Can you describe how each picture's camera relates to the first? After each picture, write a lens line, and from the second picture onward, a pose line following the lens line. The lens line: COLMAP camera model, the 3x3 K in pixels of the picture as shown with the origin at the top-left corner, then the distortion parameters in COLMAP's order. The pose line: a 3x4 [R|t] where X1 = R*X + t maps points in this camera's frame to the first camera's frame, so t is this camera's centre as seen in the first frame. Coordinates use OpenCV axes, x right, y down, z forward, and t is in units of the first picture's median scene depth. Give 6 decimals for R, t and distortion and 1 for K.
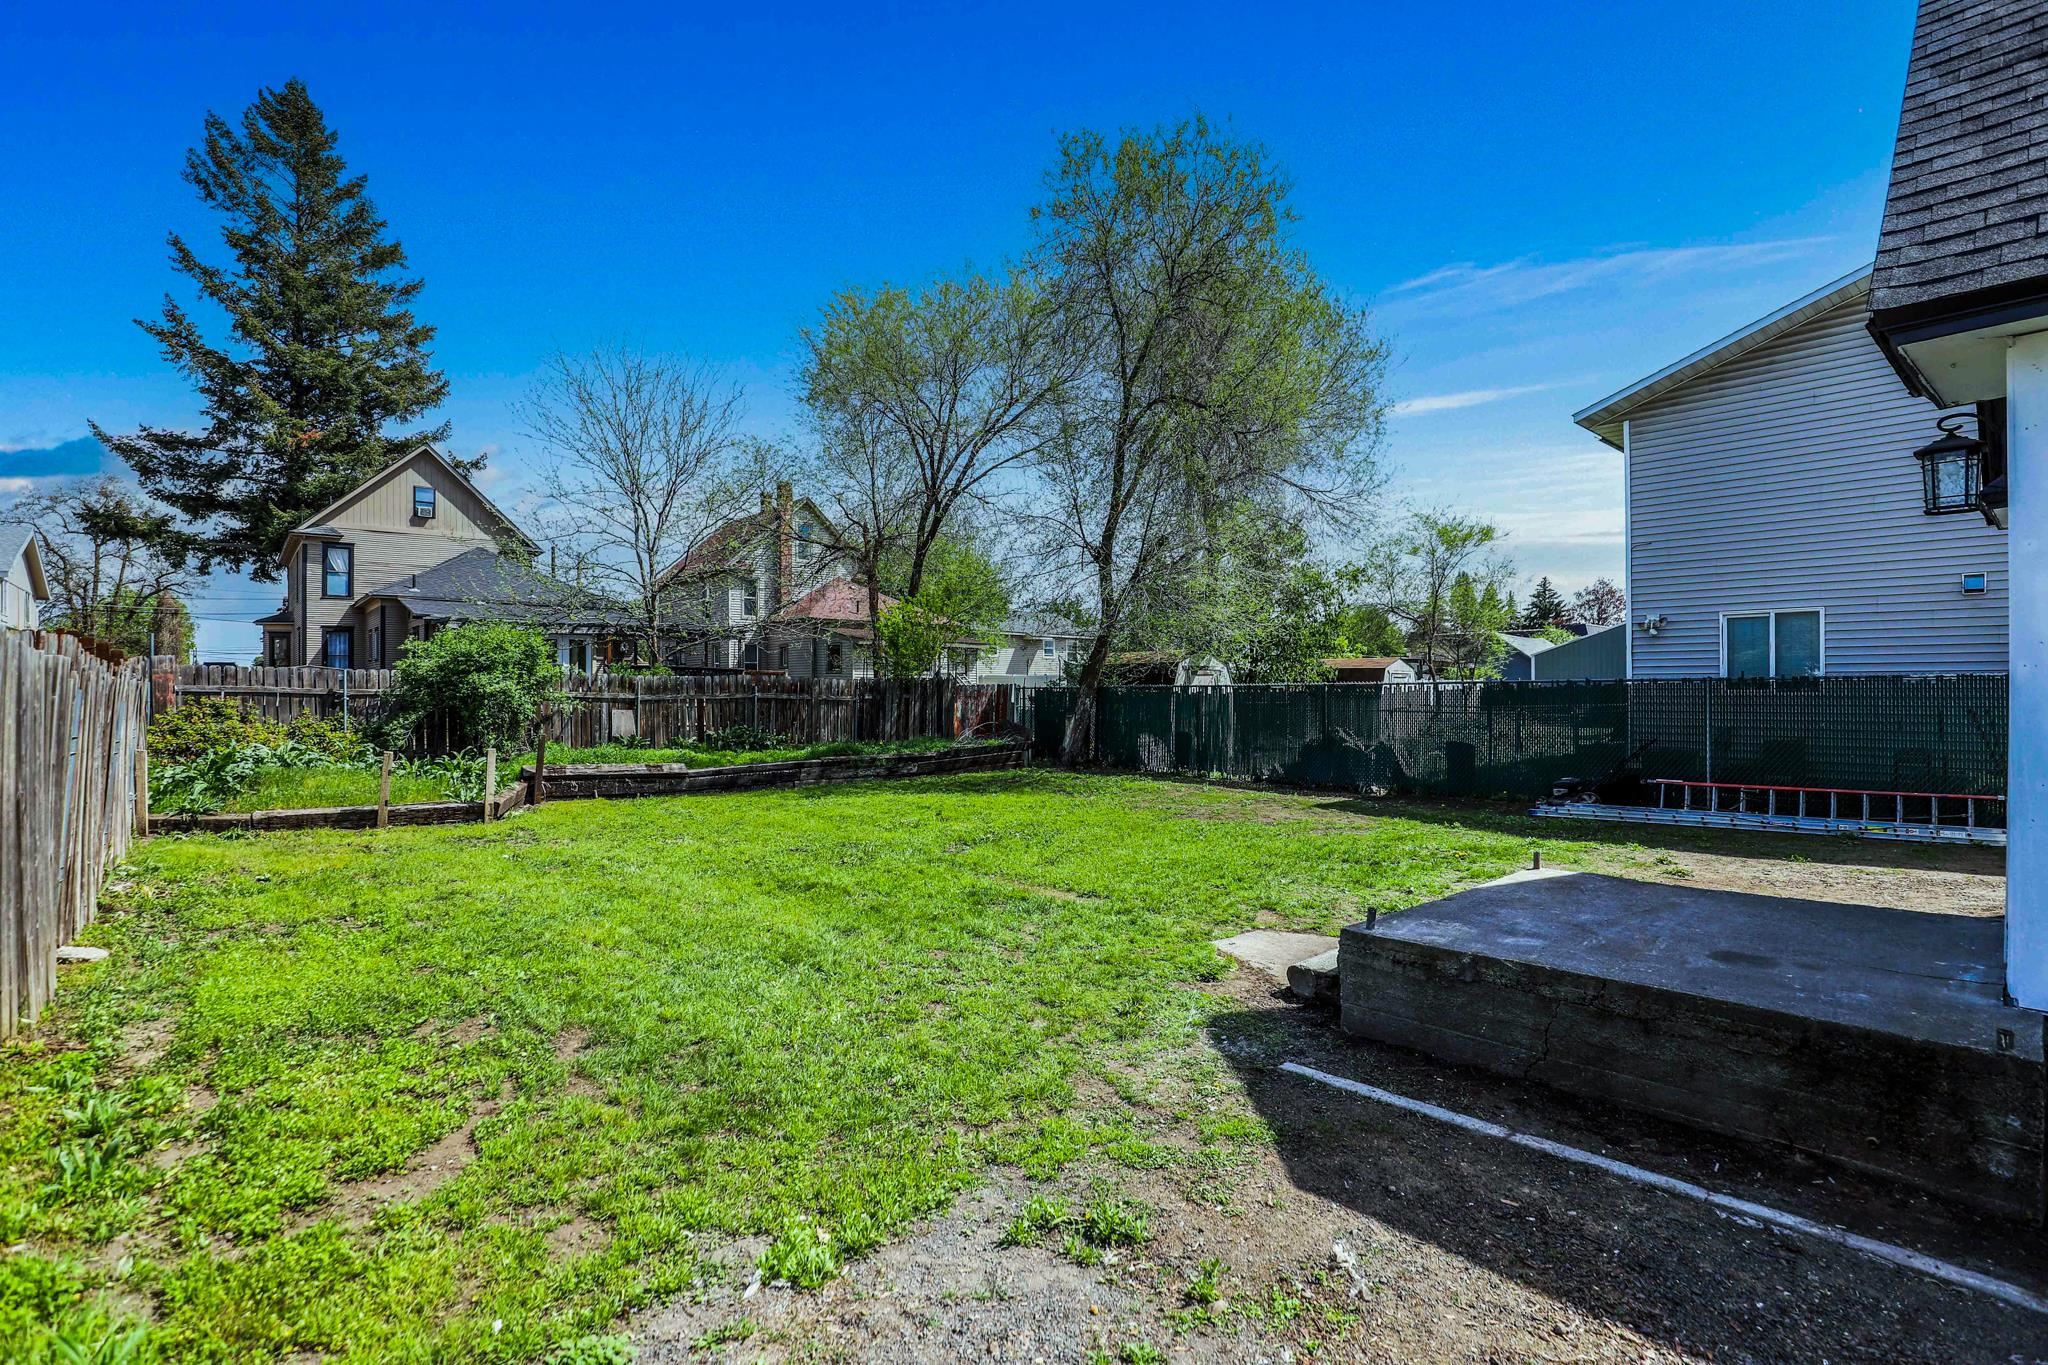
lens RADIAL K [[972.5, 0, 1027.0], [0, 972.5, 683.3], [0, 0, 1]] dist [-0.014484, -0.000303]
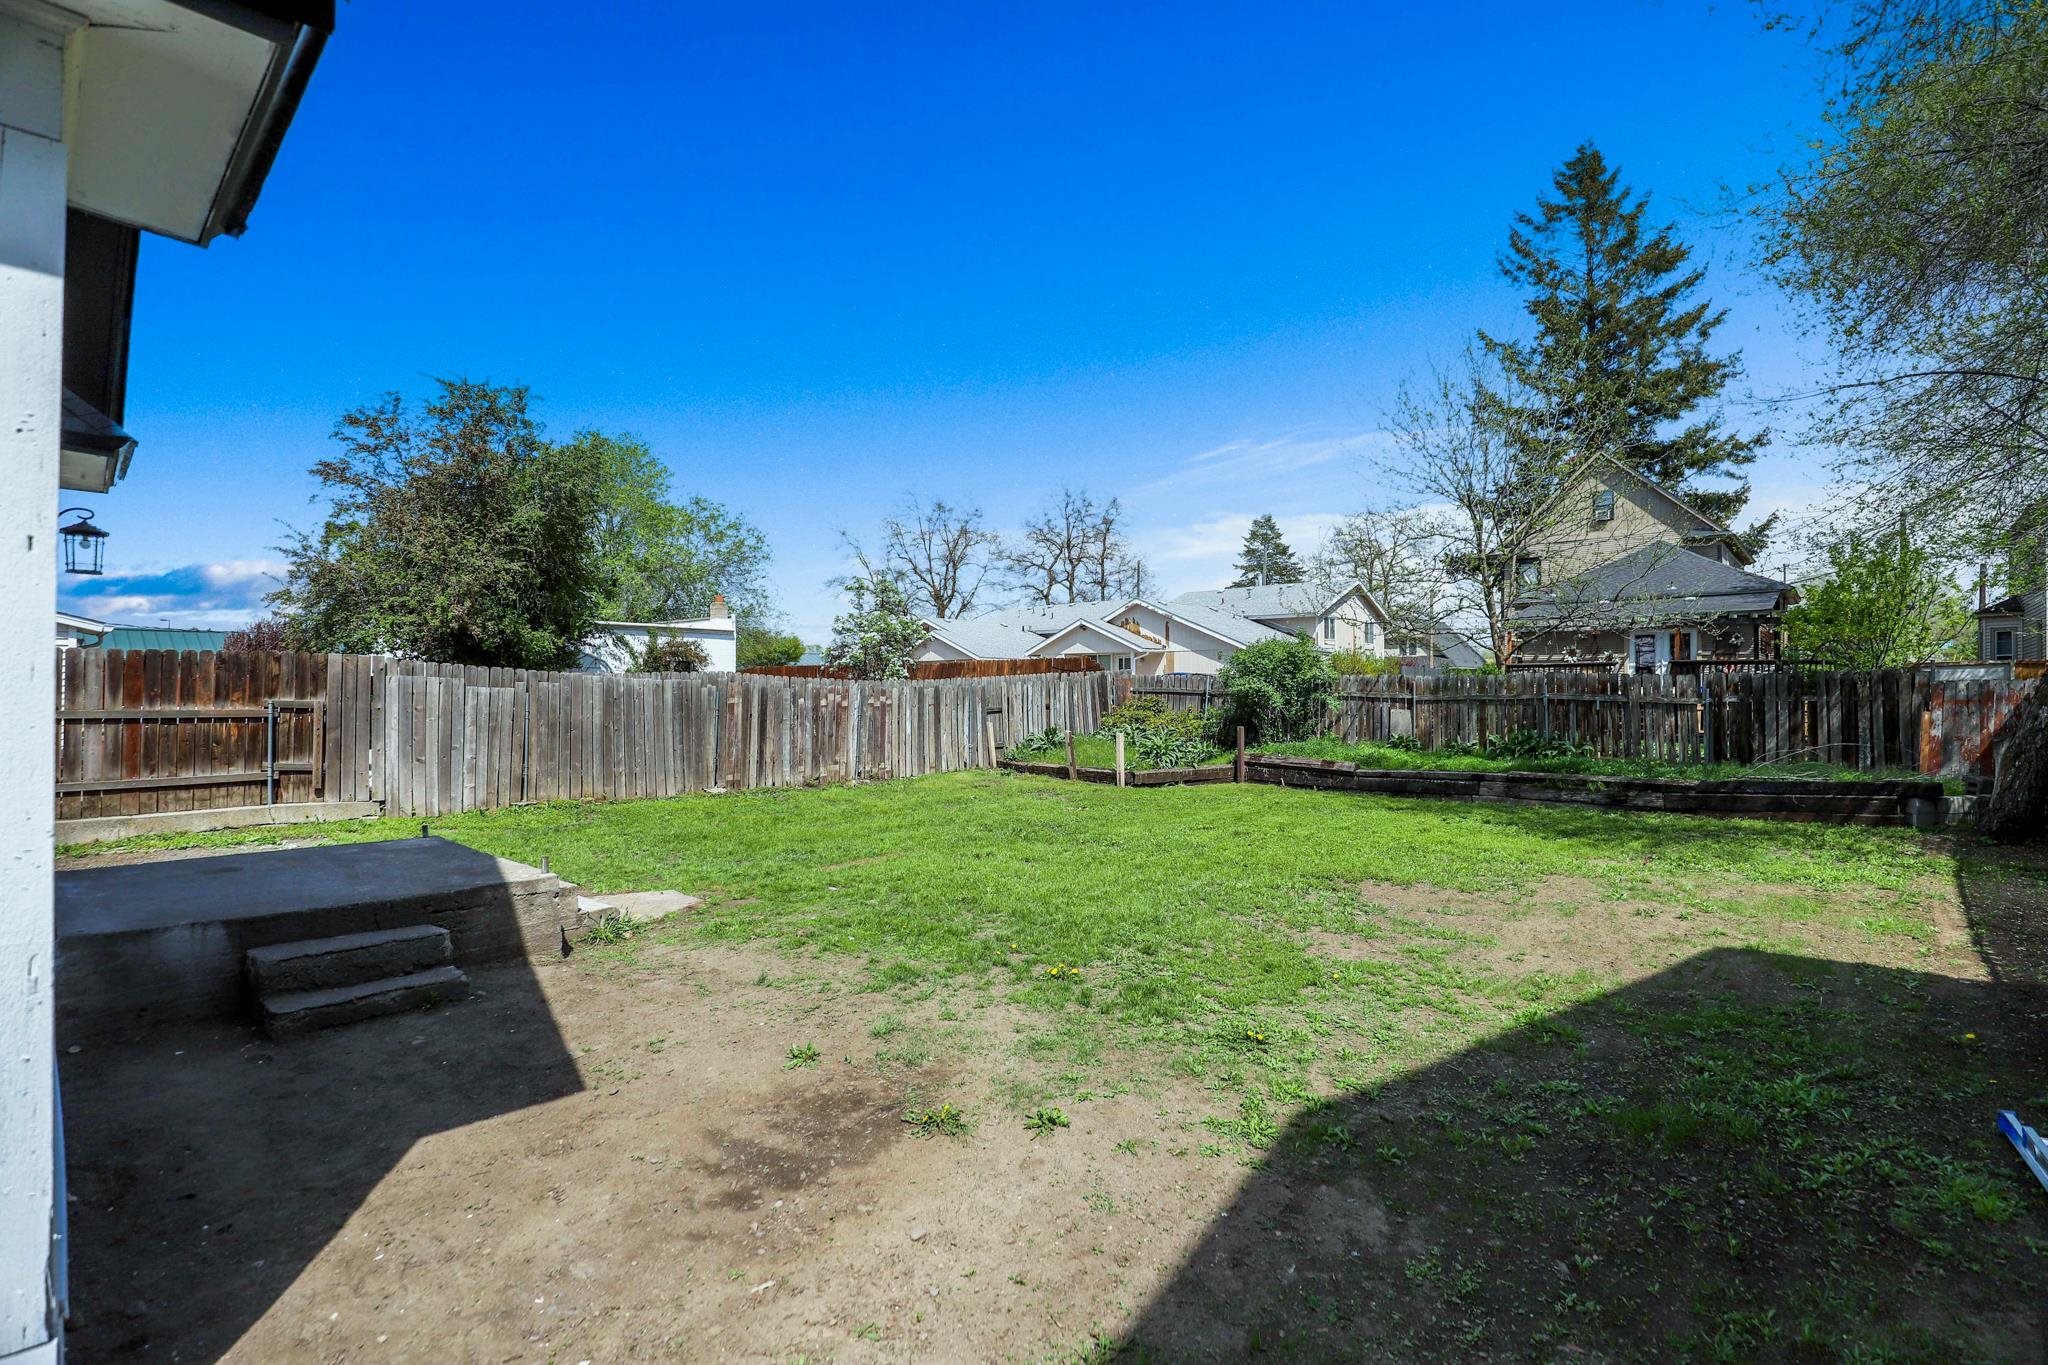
lens RADIAL K [[972.5, 0, 1030.1], [0, 972.5, 681.8], [0, 0, 1]] dist [-0.014484, -0.000303]
pose [[0.115524, -0.008262, -0.993270, 0.469462], [0.004878, 0.999958, -0.007750, 0.004035], [0.993293, -0.003950, 0.115559, 0.421633]]
